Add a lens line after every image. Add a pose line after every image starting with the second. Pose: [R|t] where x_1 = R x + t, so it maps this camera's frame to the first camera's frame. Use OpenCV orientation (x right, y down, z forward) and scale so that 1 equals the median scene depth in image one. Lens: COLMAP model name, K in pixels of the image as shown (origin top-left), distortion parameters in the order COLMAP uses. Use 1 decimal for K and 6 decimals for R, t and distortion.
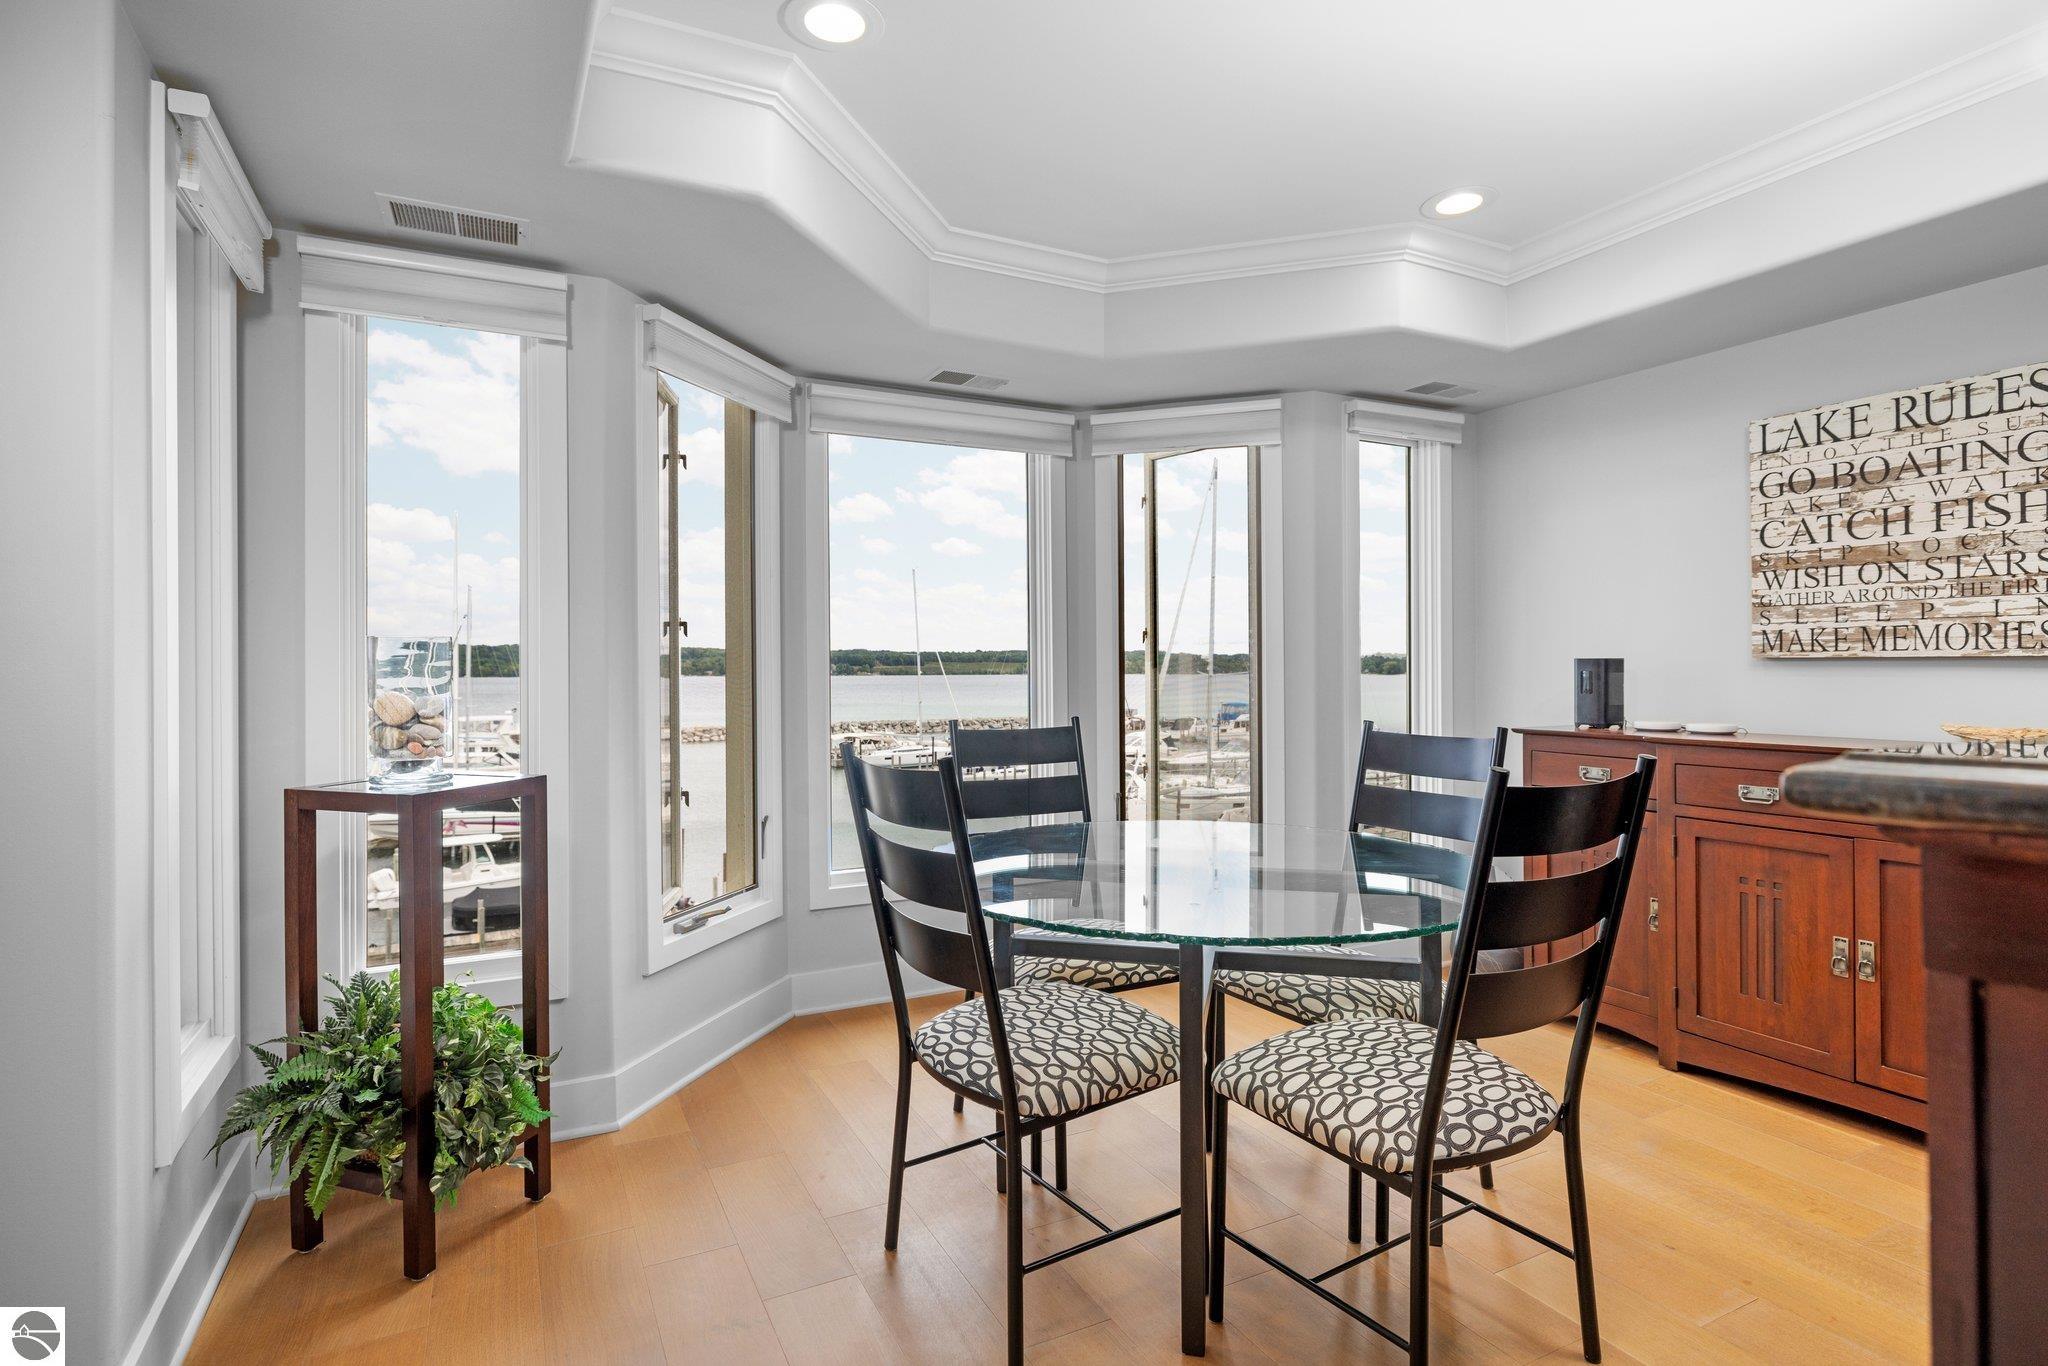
lens RADIAL K [[1028.7, 0, 1016.2], [0, 1028.7, 667.7], [0, 0, 1]] dist [-0.003513, -0.000011]
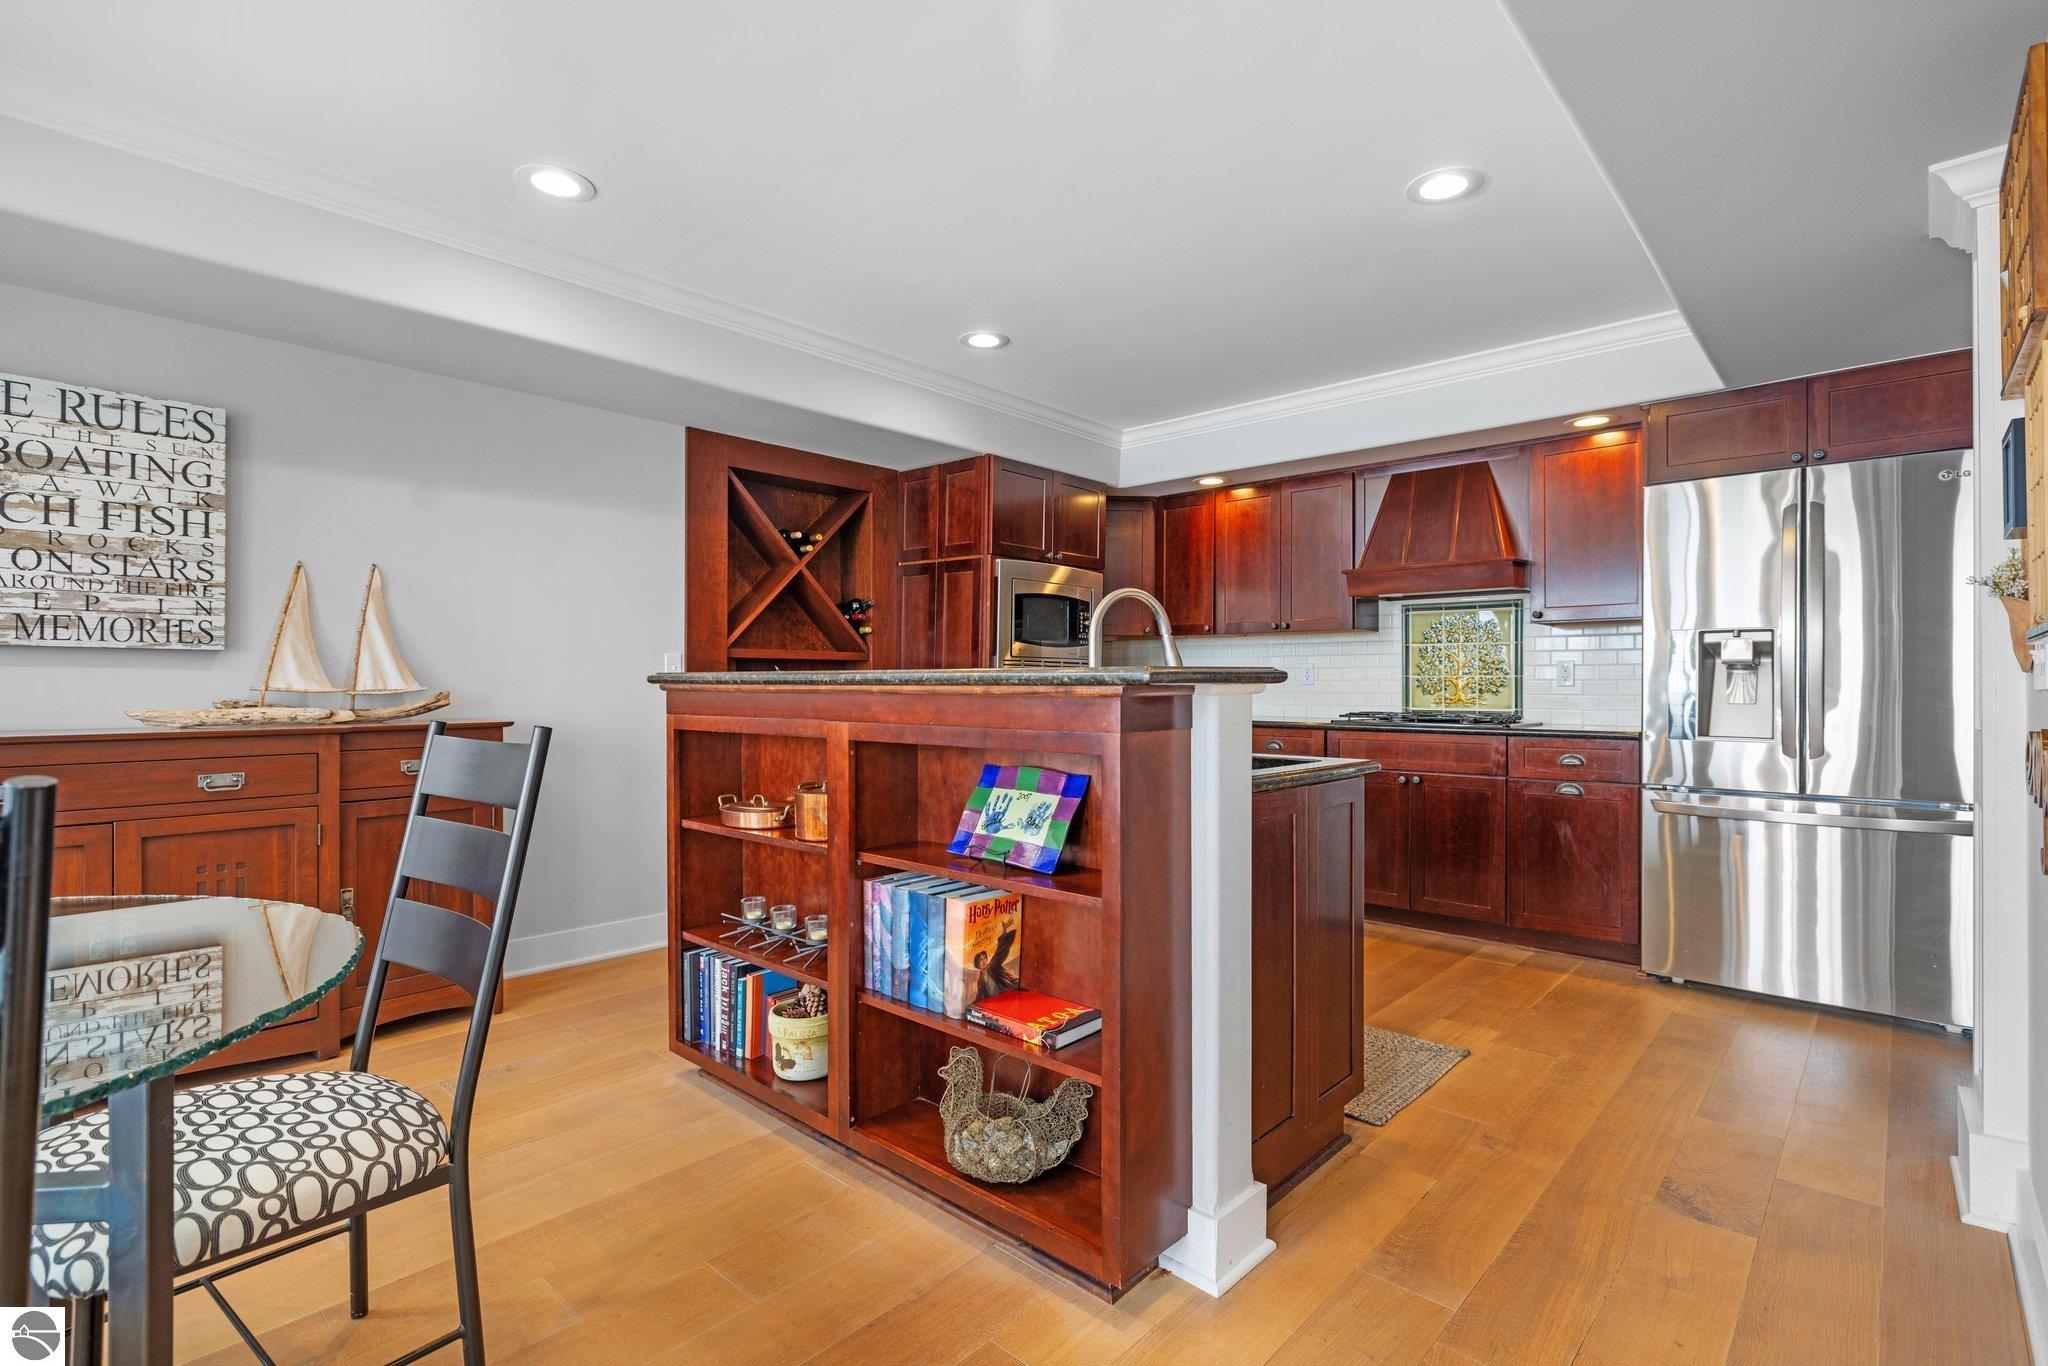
lens RADIAL K [[970.6, 0, 1025.8], [0, 970.6, 682.4], [0, 0, 1]] dist [-0.002746, -0.000794]
pose [[-0.360362, 0.005270, 0.932798, -0.504227], [-0.001807, 0.999978, -0.006347, 0.040128], [-0.932811, -0.003973, -0.360345, 0.631991]]
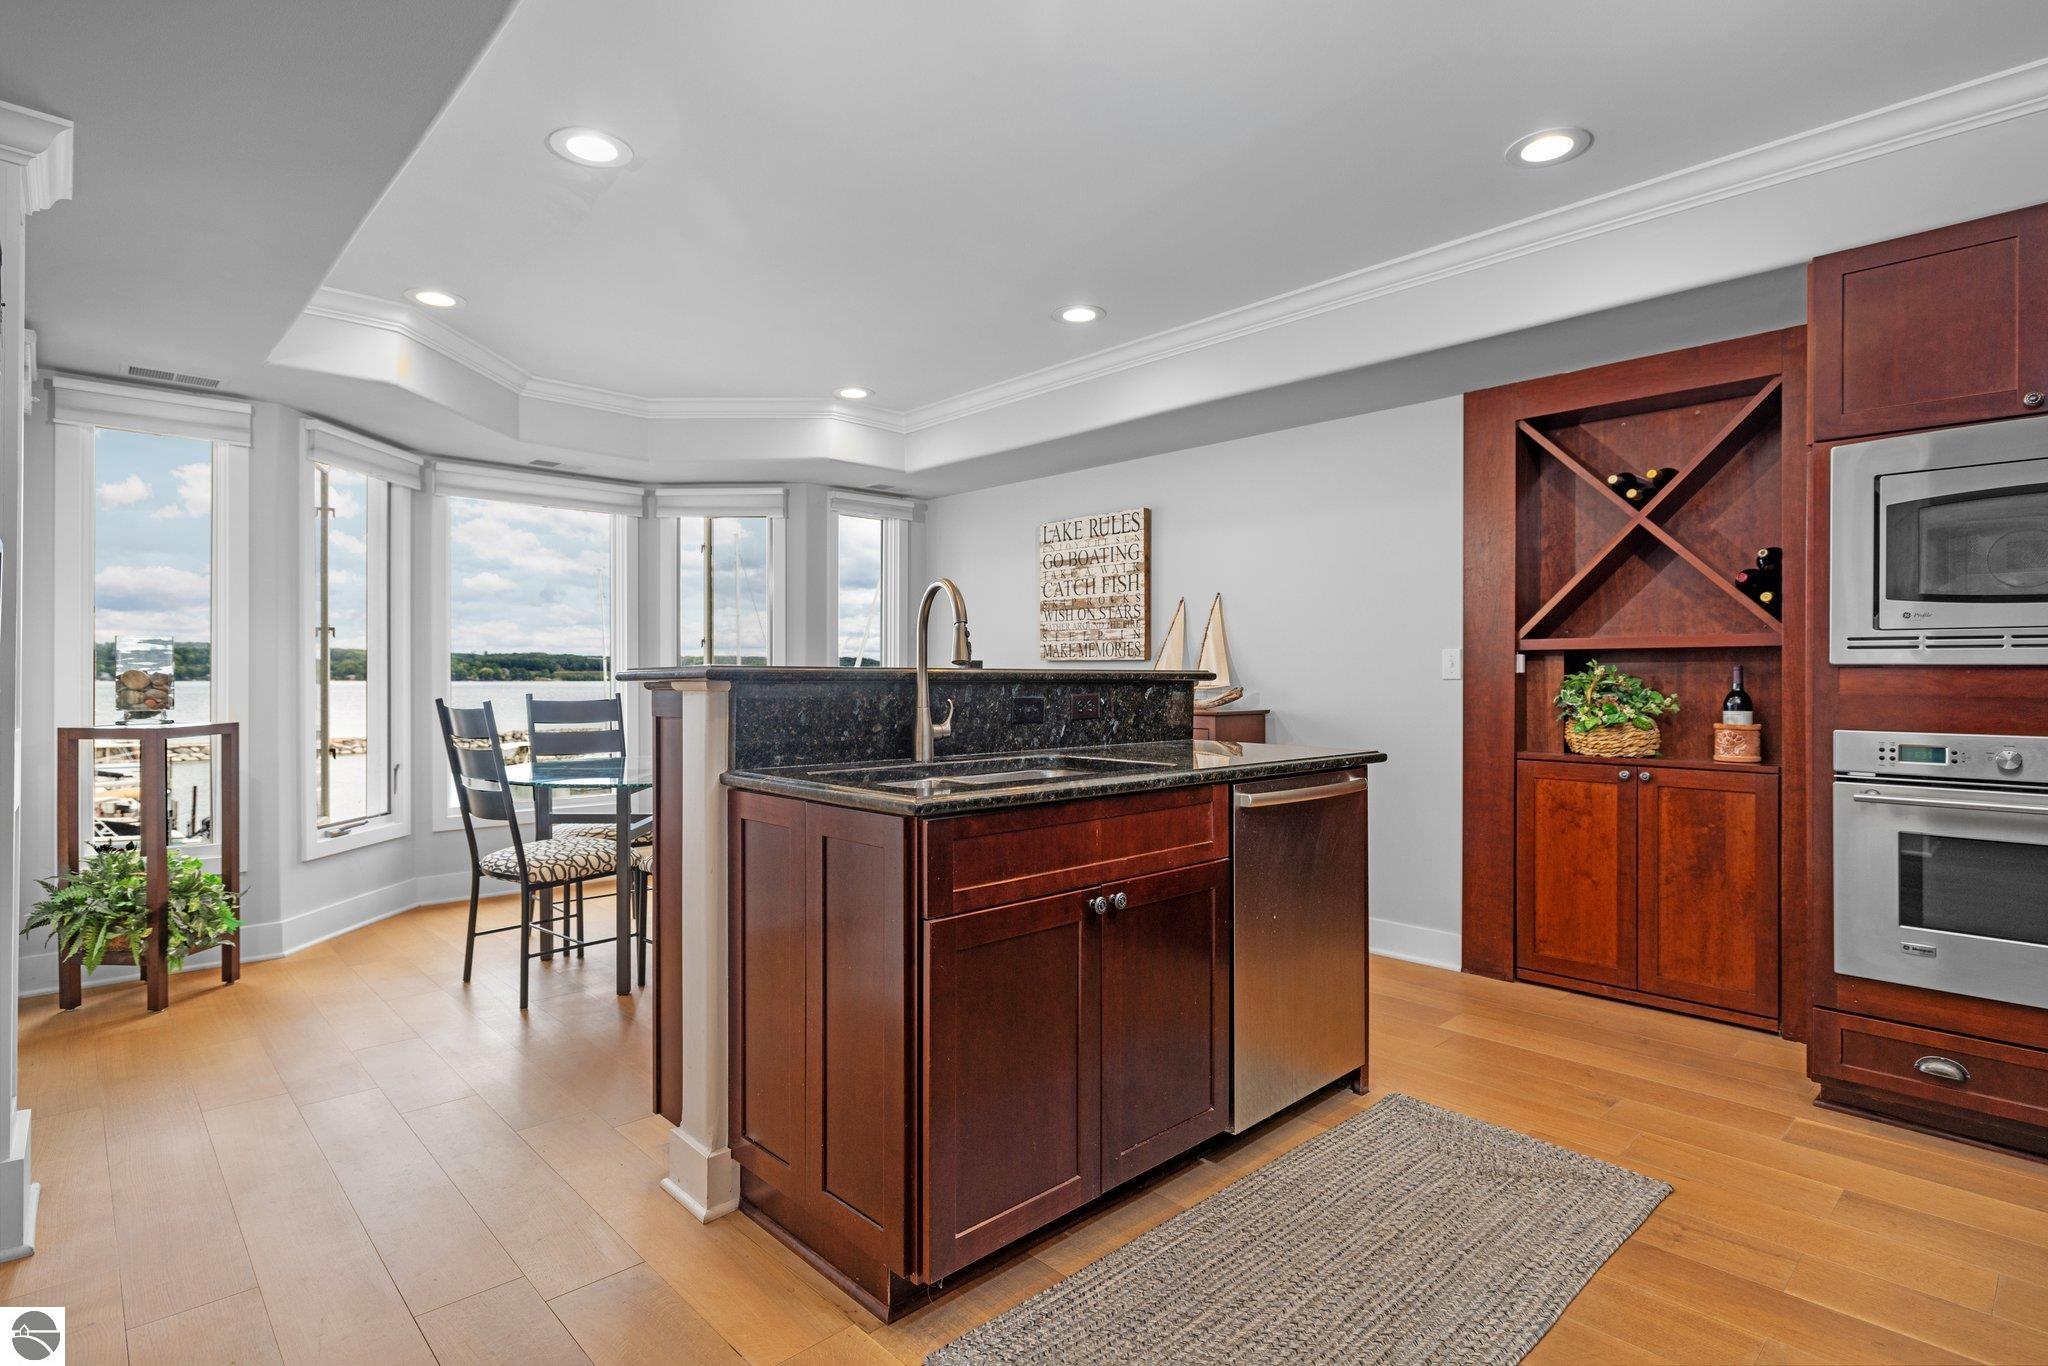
lens RADIAL K [[1028.7, 0, 1018.1], [0, 1028.7, 674.3], [0, 0, 1]] dist [-0.003513, -0.000011]
pose [[0.959467, 0.007120, 0.281731, 0.297913], [-0.006969, 0.999975, -0.001538, 0.025659], [-0.281734, -0.000488, 0.959492, -1.009053]]
